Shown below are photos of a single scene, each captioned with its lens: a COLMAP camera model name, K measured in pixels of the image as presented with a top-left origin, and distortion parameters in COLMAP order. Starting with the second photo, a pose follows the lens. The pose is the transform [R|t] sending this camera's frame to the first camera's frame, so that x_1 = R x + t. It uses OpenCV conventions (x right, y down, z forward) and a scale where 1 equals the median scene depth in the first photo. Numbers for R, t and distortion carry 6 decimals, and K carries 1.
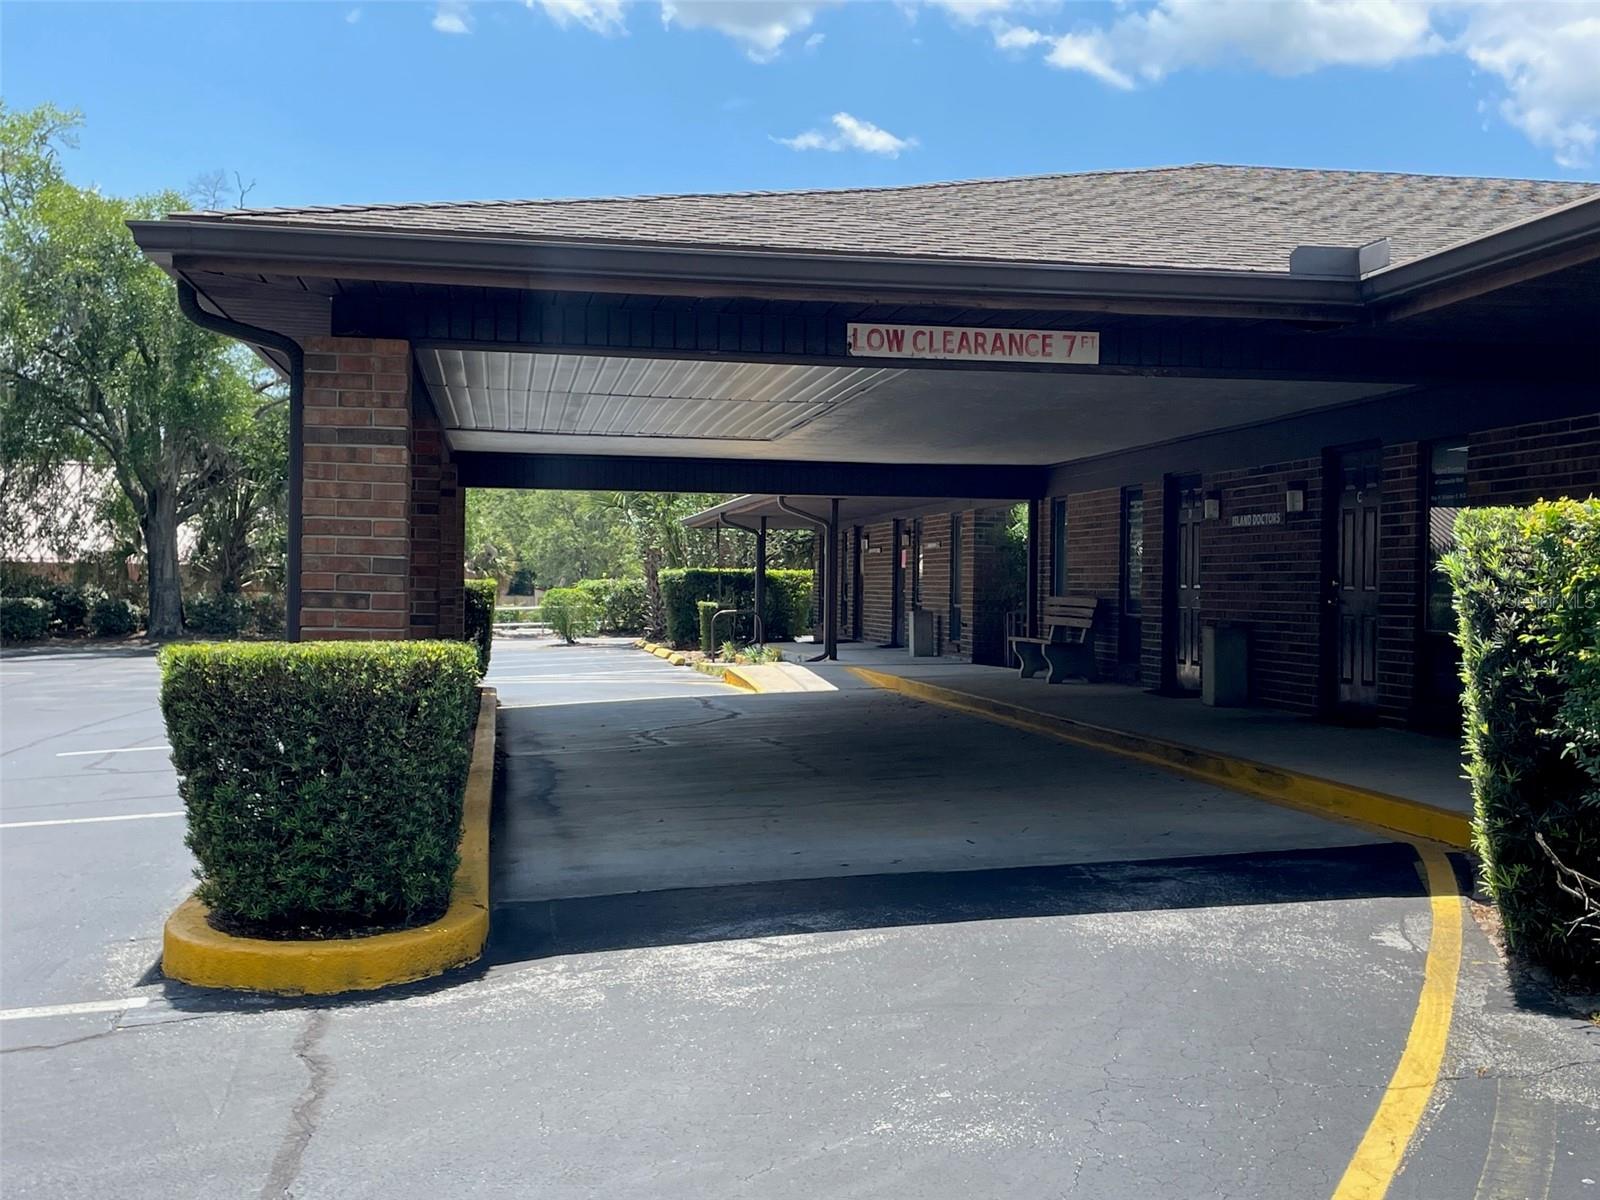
lens RADIAL K [[1886.4, 0, 803.0], [0, 1886.4, 589.1], [0, 0, 1]] dist [0.022493, 0.000000]
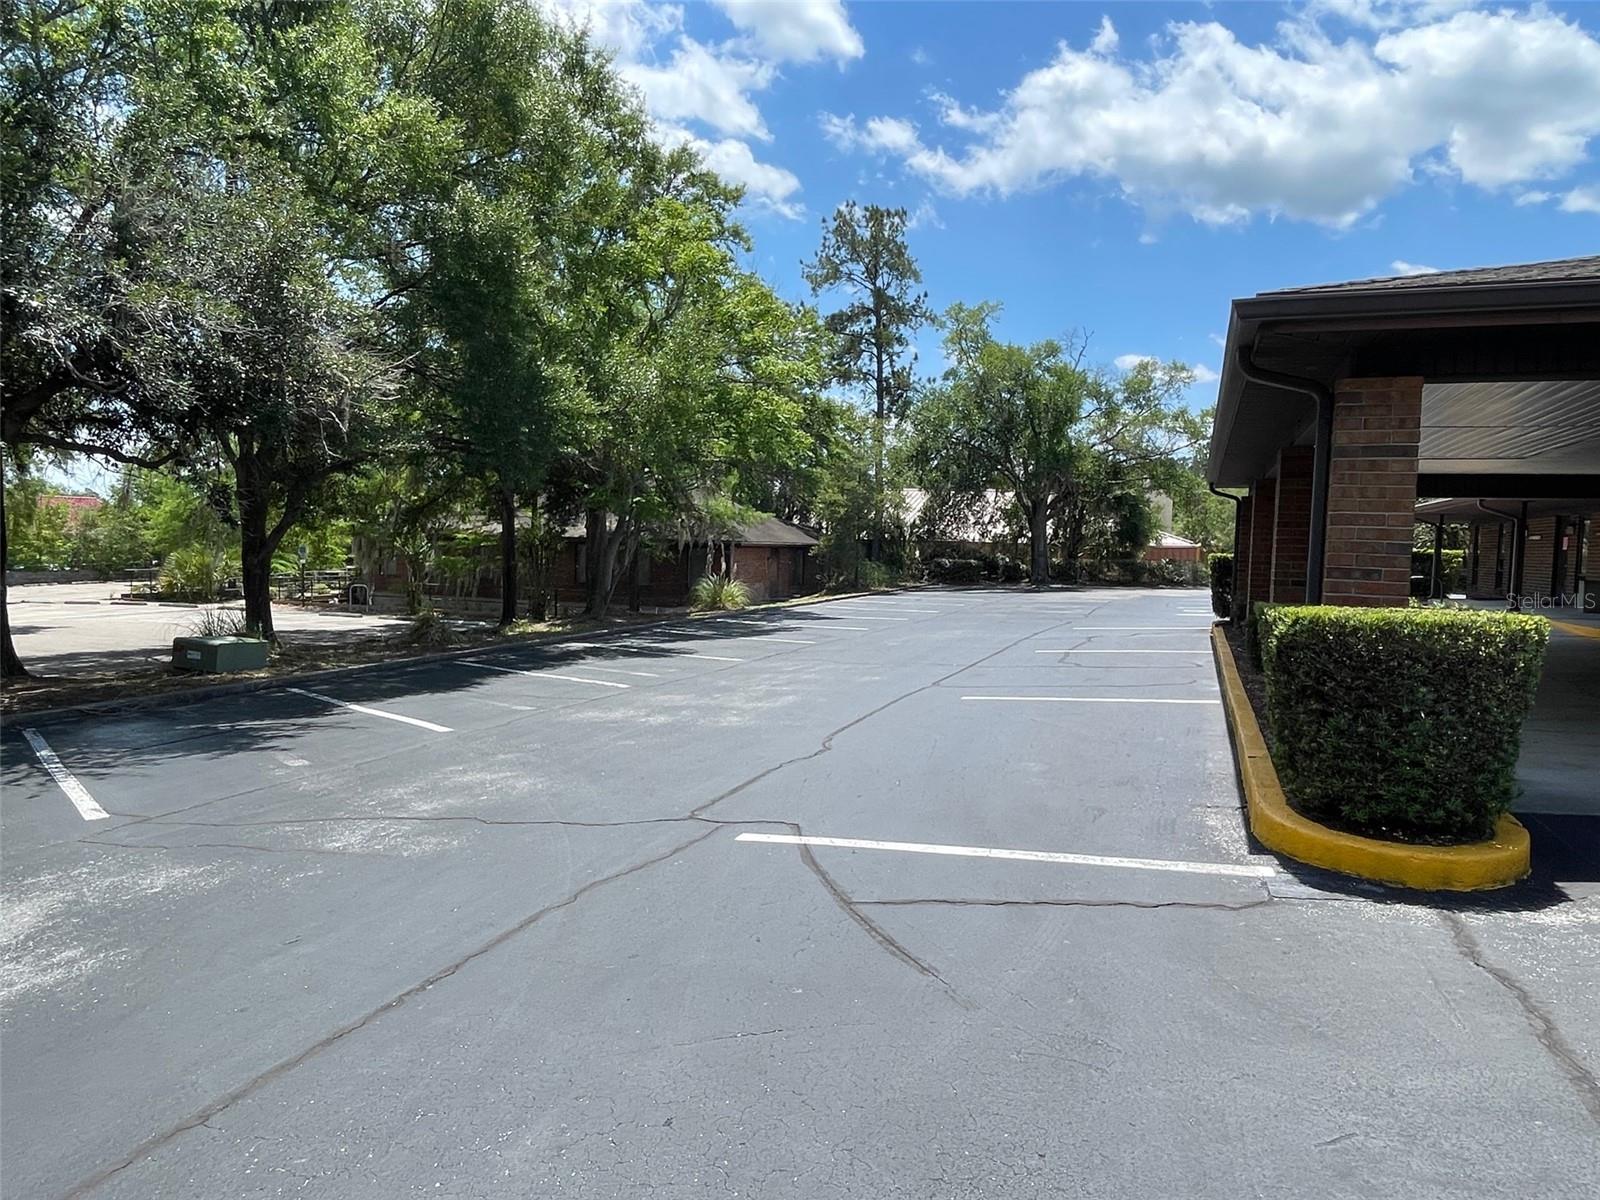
lens RADIAL K [[1007.4, 0, 799.1], [0, 1007.4, 610.2], [0, 0, 1]] dist [0.009791, 0.001606]
pose [[0.857079, 0.043052, -0.513384, -0.214954], [-0.015649, 0.998218, 0.057583, -0.003473], [0.514948, -0.041319, 0.856225, 0.170242]]
